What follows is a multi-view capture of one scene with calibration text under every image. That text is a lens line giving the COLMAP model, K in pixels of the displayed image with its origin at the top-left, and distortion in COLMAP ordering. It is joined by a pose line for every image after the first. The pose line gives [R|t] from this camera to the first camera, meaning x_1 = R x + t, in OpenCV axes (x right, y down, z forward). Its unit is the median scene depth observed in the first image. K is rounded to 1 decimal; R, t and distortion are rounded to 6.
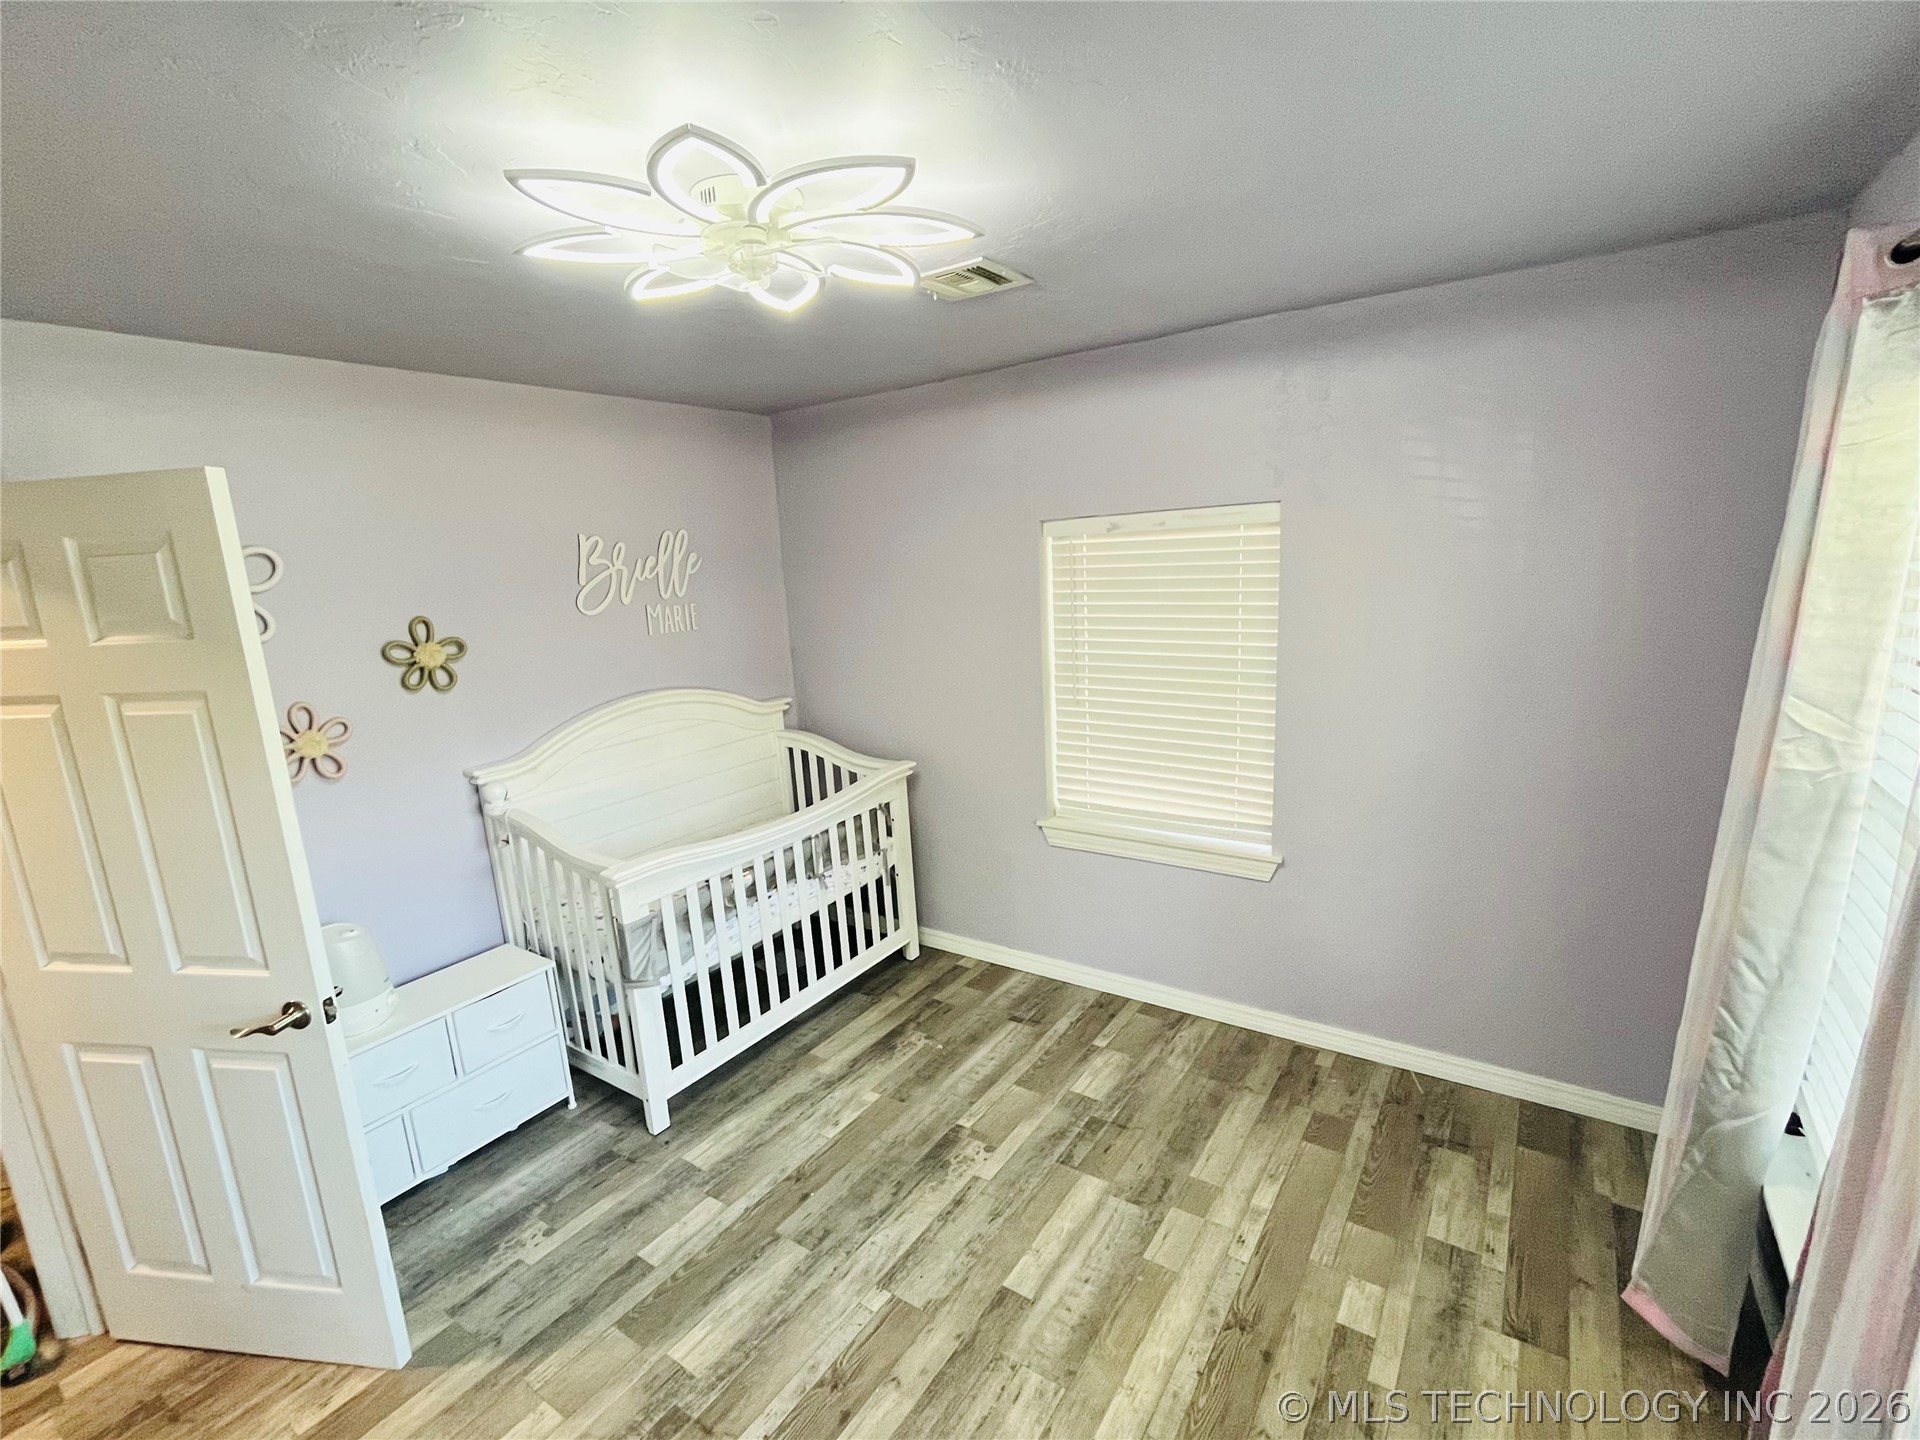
lens RADIAL K [[861.8, 0, 964.8], [0, 861.8, 726.2], [0, 0, 1]] dist [-0.002640, -0.001129]
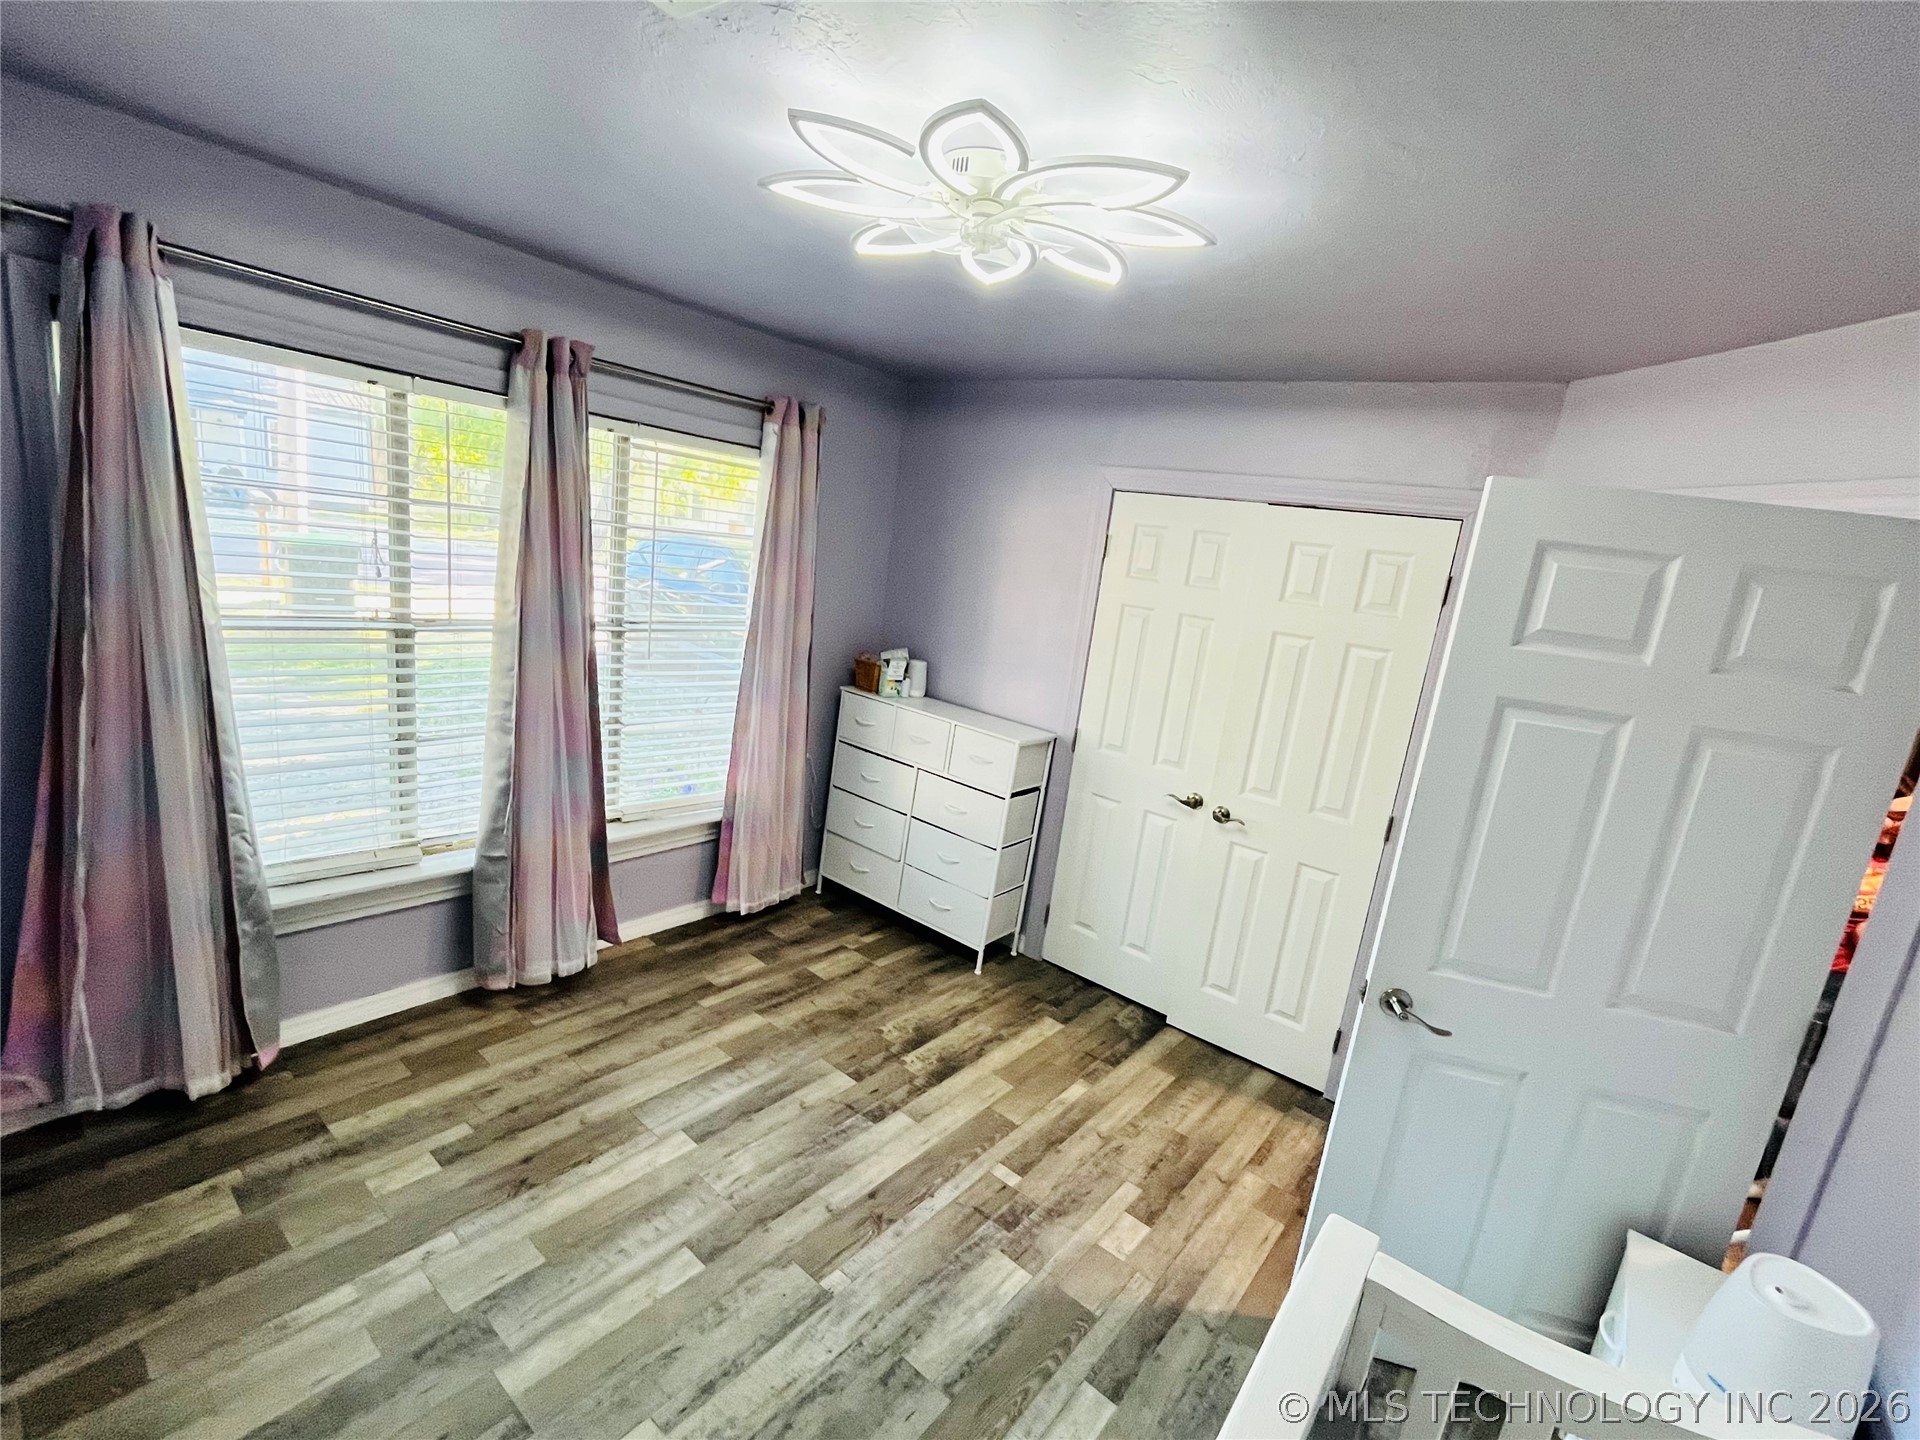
lens RADIAL K [[861.8, 0, 964.8], [0, 861.8, 726.2], [0, 0, 1]] dist [-0.002640, -0.001129]
pose [[-0.994616, -0.085616, 0.058381, -0.229668], [-0.055609, 0.916365, 0.396464, -0.280699], [-0.087442, 0.391083, -0.916192, 1.489833]]
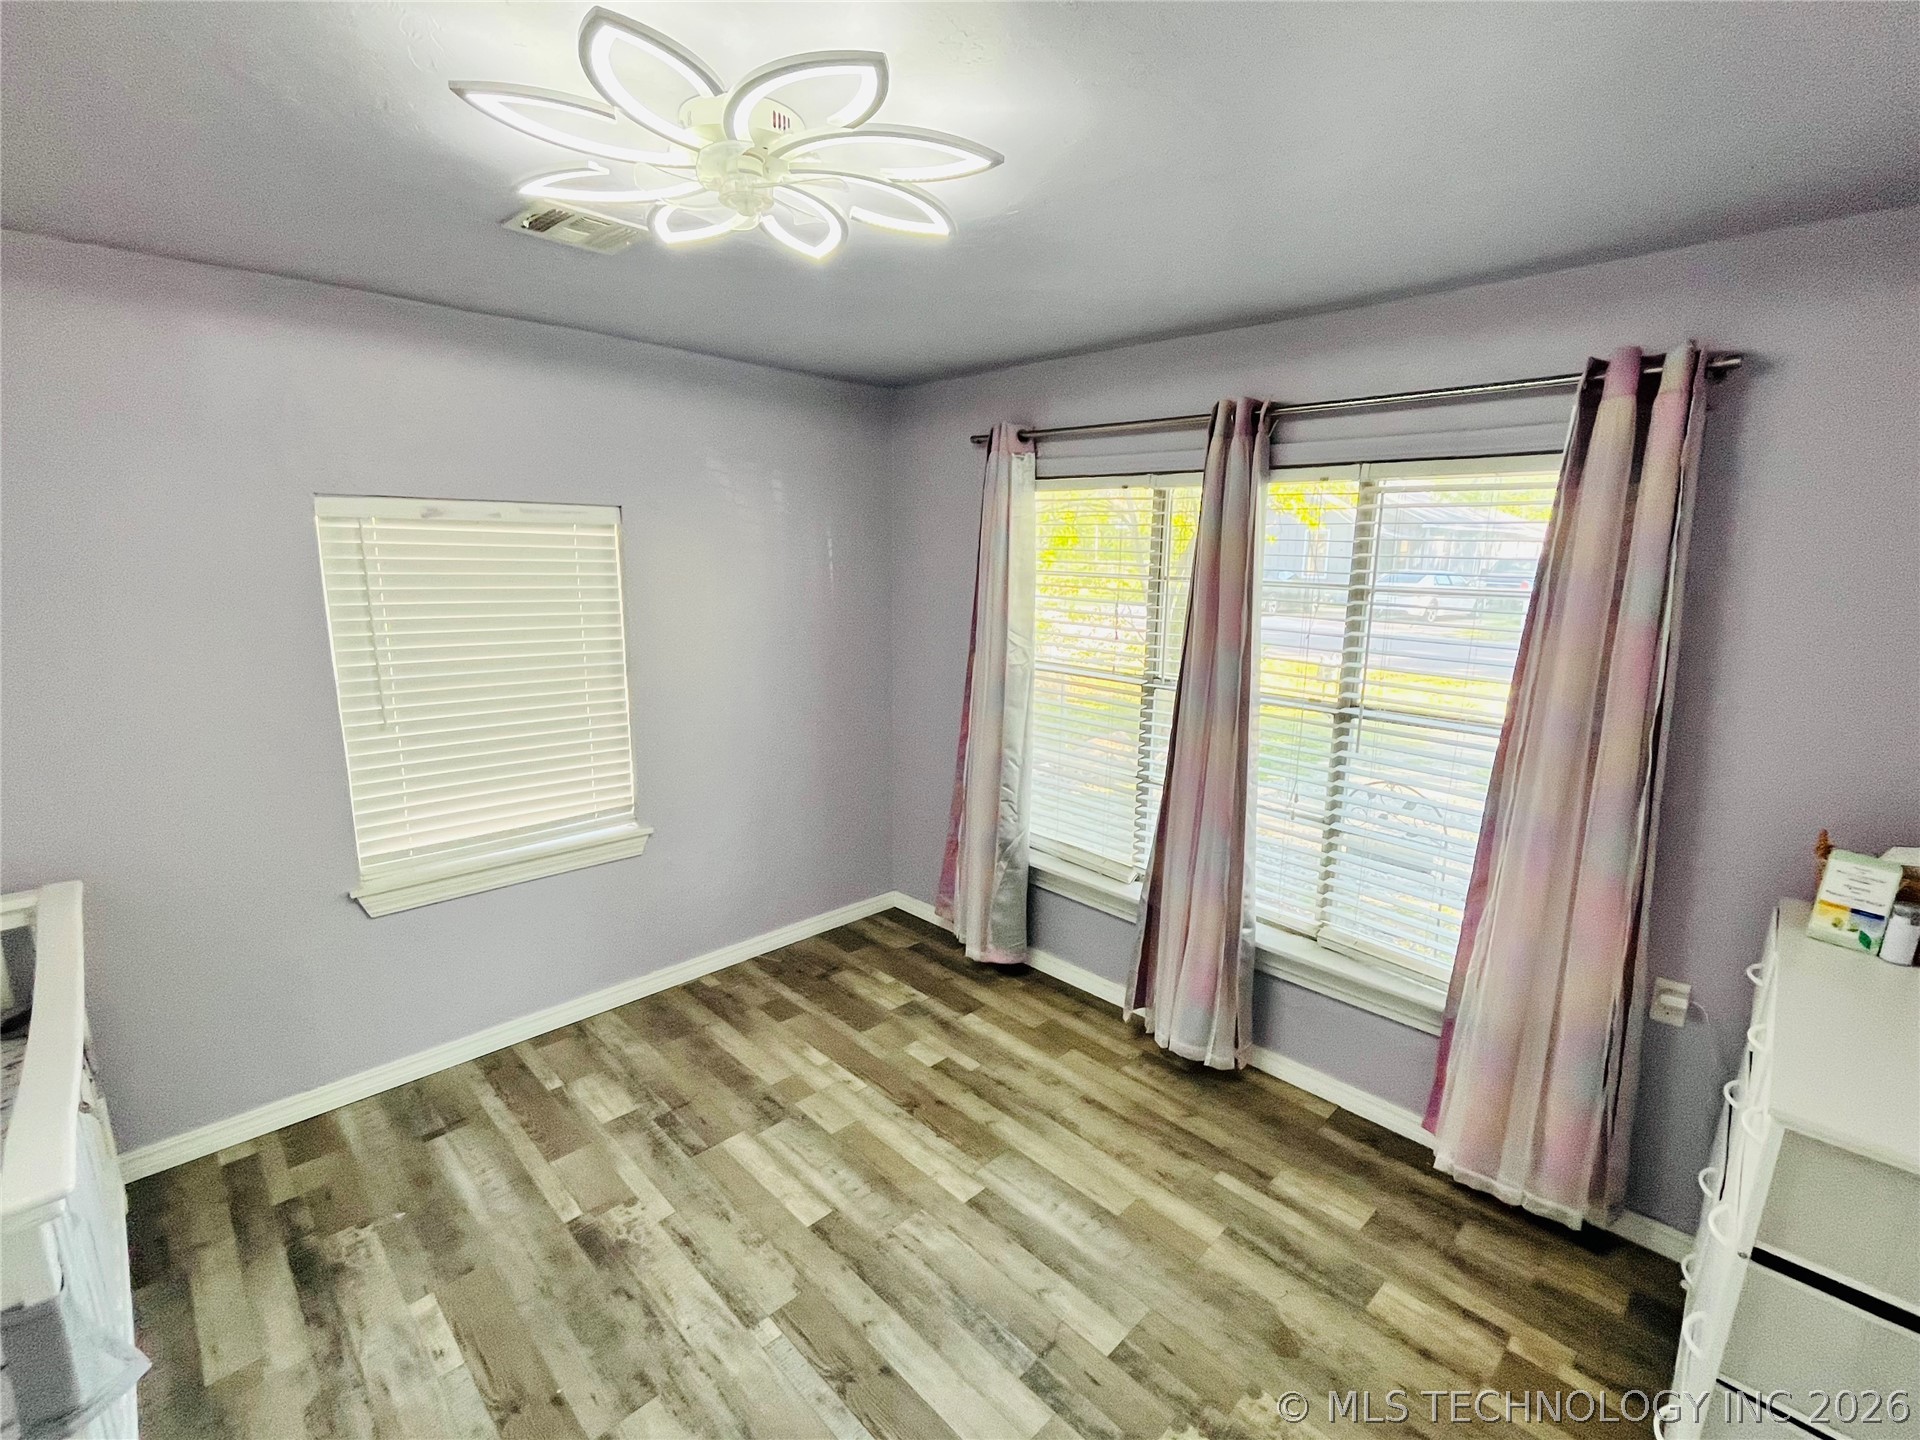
lens RADIAL K [[861.8, 0, 964.8], [0, 861.8, 726.2], [0, 0, 1]] dist [-0.002640, -0.001129]
pose [[0.190503, -0.139130, 0.971777, -0.795995], [0.168947, 0.979783, 0.107156, -0.034776], [-0.967040, 0.143765, 0.210157, 0.458642]]
